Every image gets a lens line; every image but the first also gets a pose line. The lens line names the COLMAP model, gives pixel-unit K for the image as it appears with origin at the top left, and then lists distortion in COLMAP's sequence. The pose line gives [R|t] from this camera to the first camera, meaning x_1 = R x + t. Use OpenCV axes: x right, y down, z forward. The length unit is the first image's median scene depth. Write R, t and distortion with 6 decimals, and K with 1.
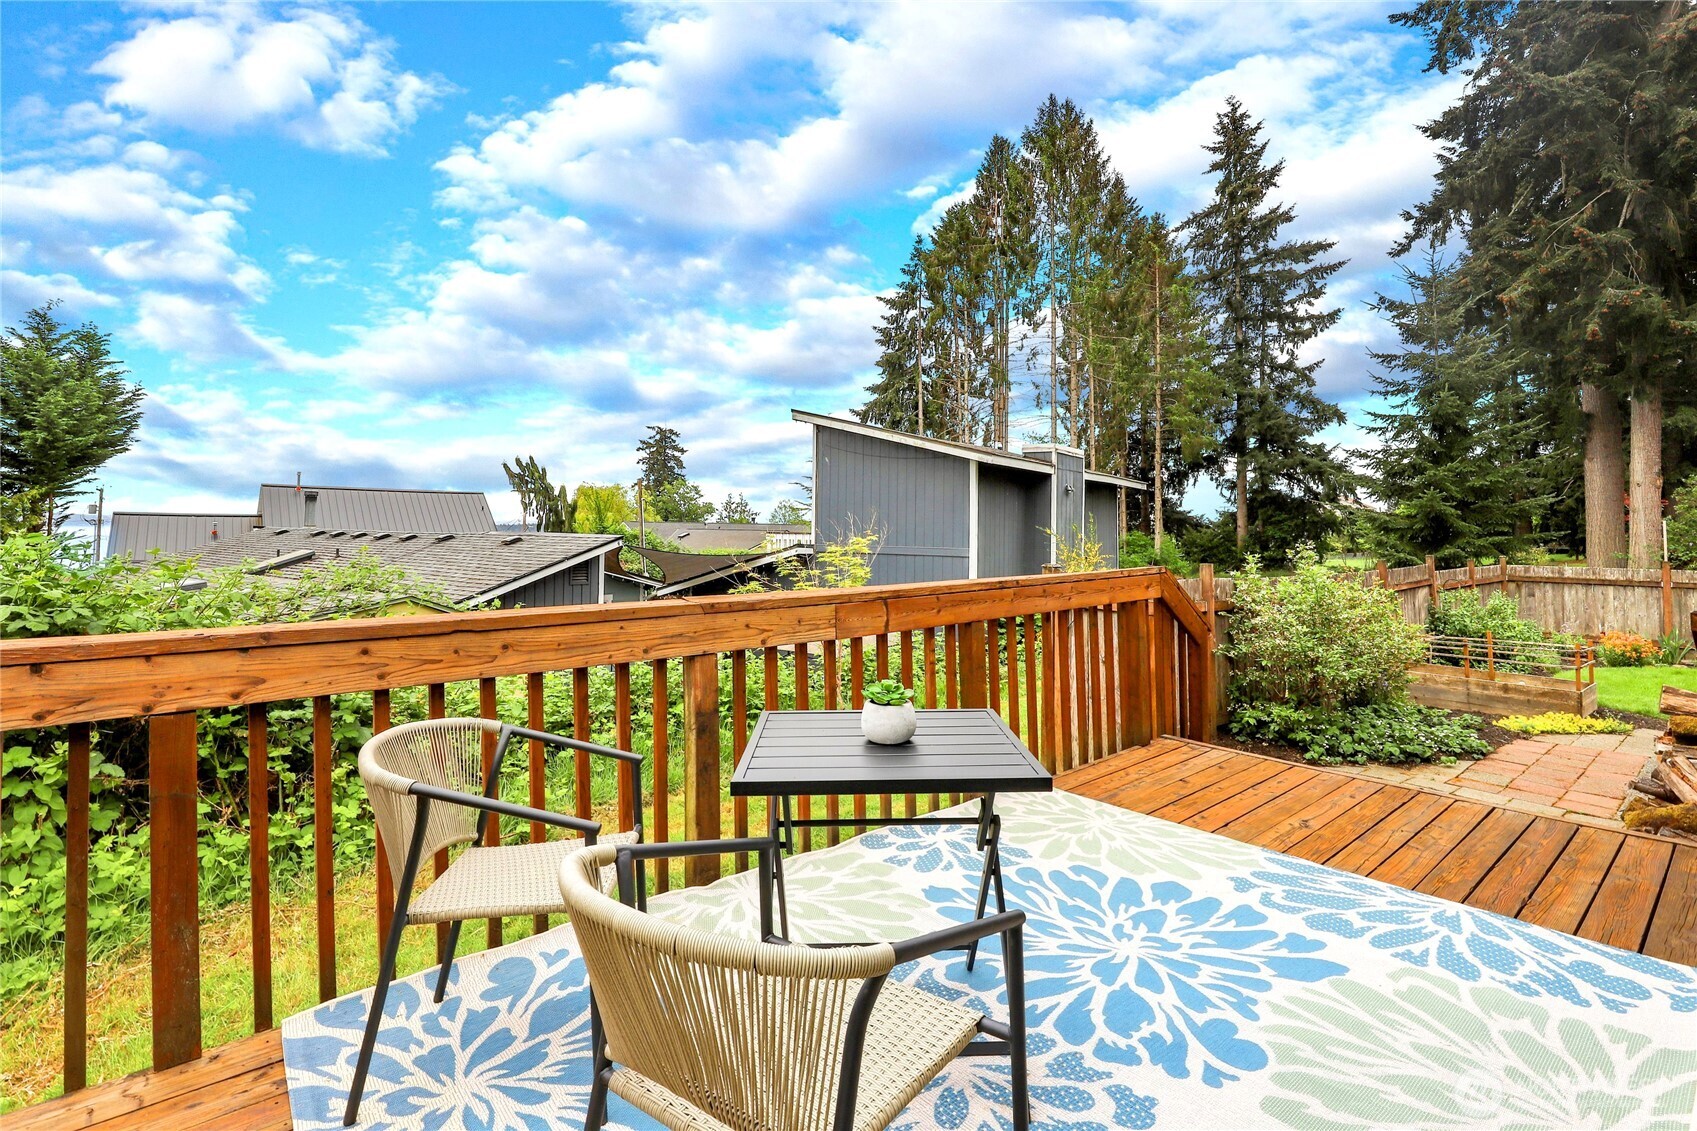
lens RADIAL K [[797.1, 0, 856.8], [0, 797.1, 520.8], [0, 0, 1]] dist [-0.050741, 0.013085]
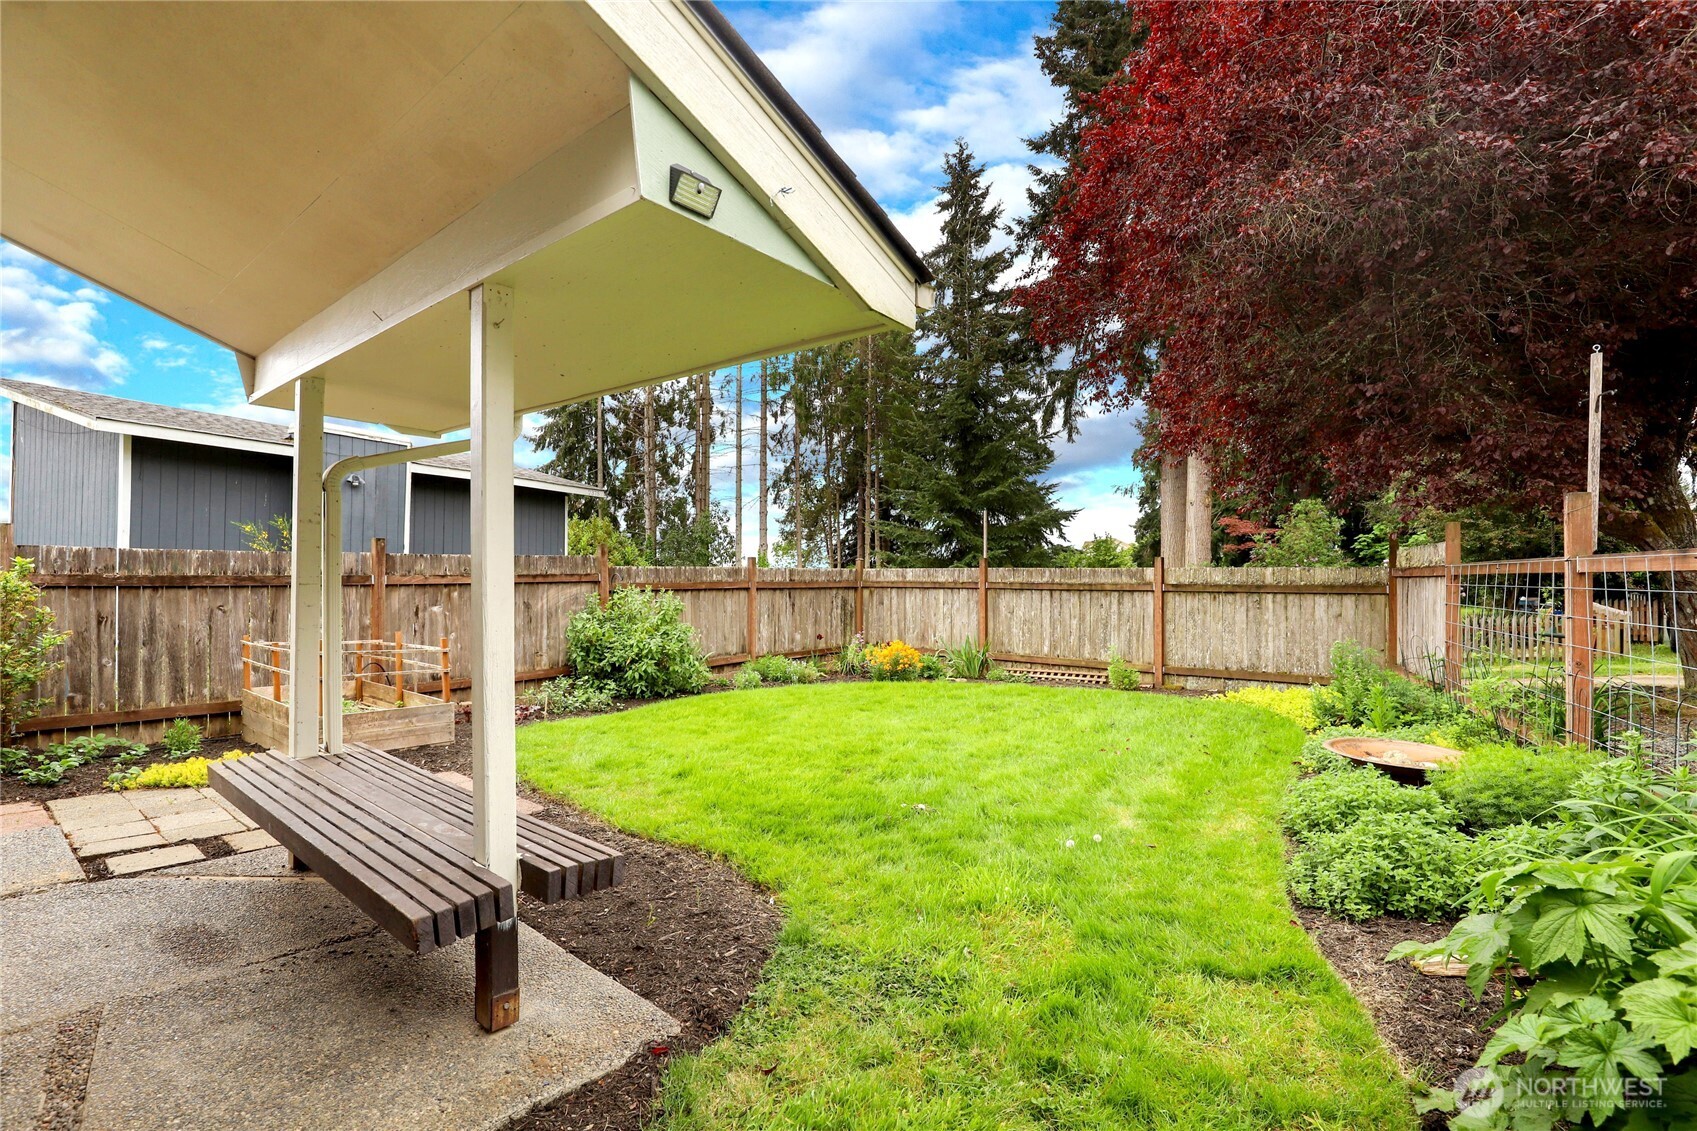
lens RADIAL K [[775.3, 0, 844.0], [0, 775.3, 594.9], [0, 0, 1]] dist [-0.044130, 0.008001]
pose [[0.981146, -0.015138, 0.192675, 0.390576], [0.007899, 0.999236, 0.038288, 0.031595], [-0.193108, -0.036044, 0.980515, 0.098806]]
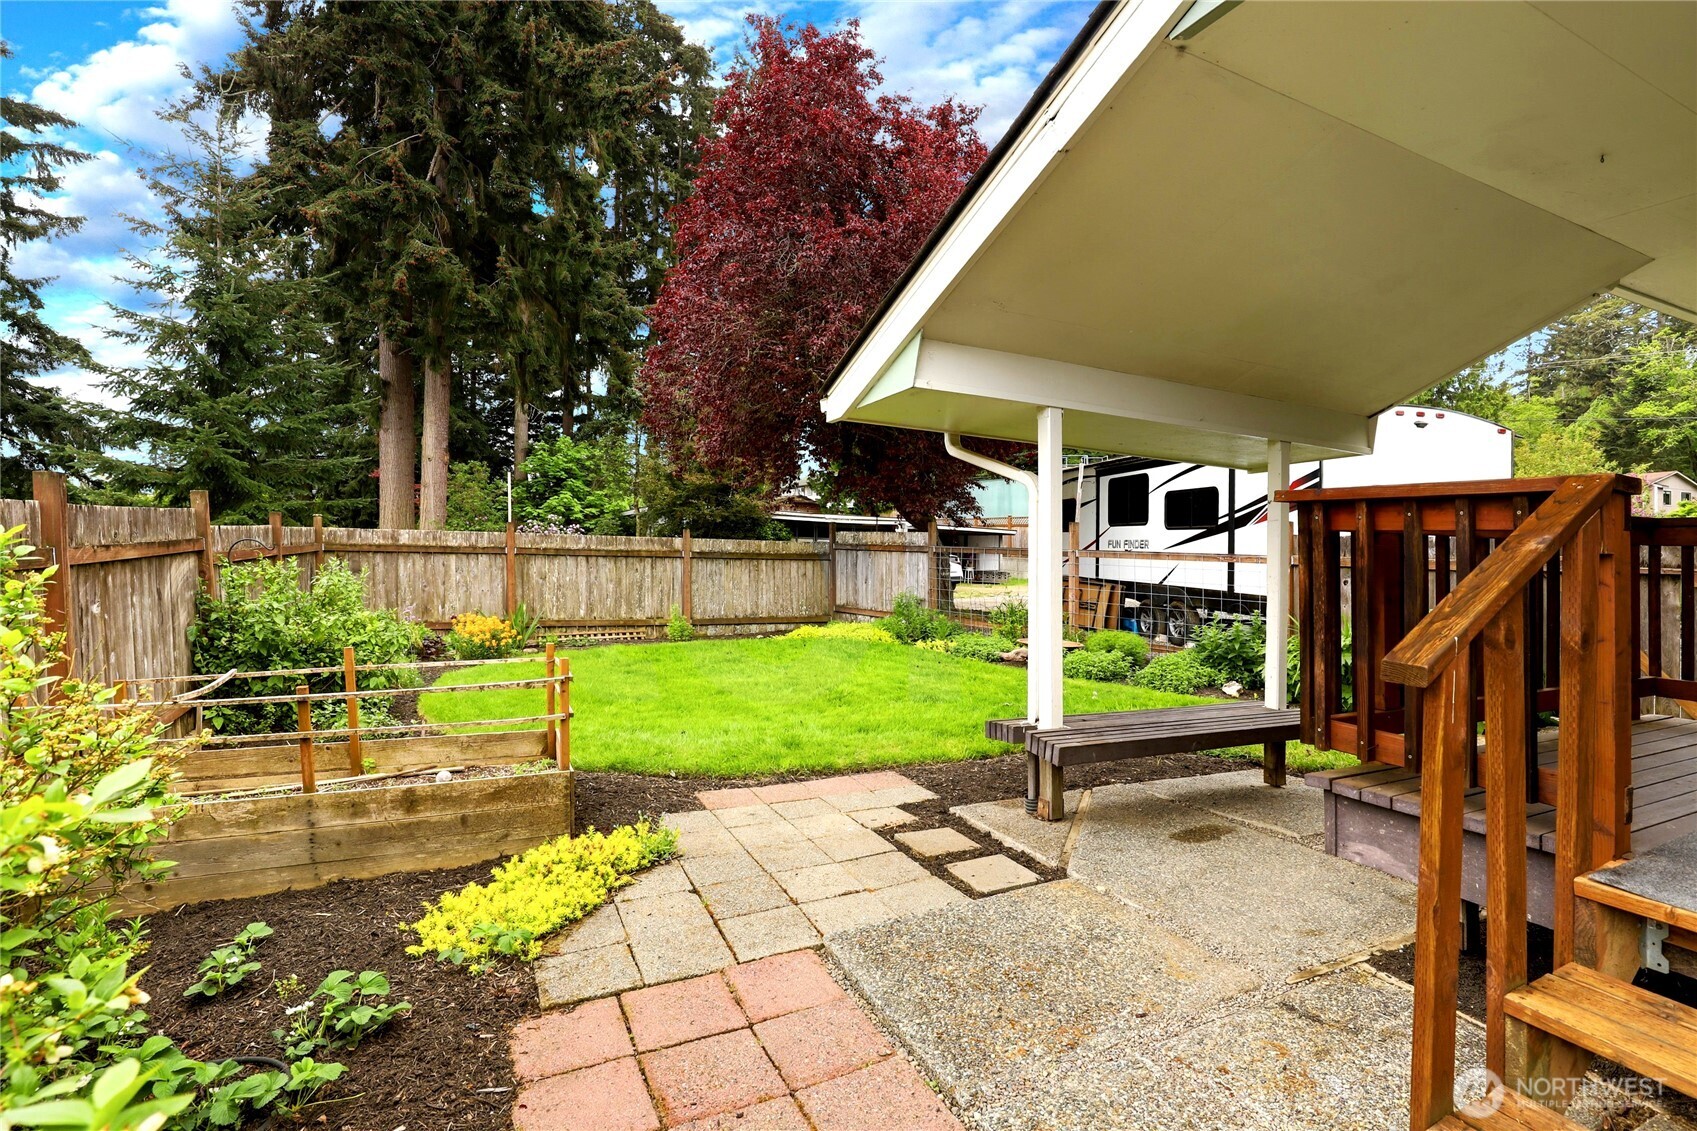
lens RADIAL K [[789.2, 0, 856.1], [0, 789.2, 558.3], [0, 0, 1]] dist [-0.041359, 0.009948]
pose [[0.231979, -0.023734, 0.972431, 0.176227], [-0.037427, 0.998744, 0.033305, 0.026391], [-0.972001, -0.044121, 0.230799, 0.237126]]
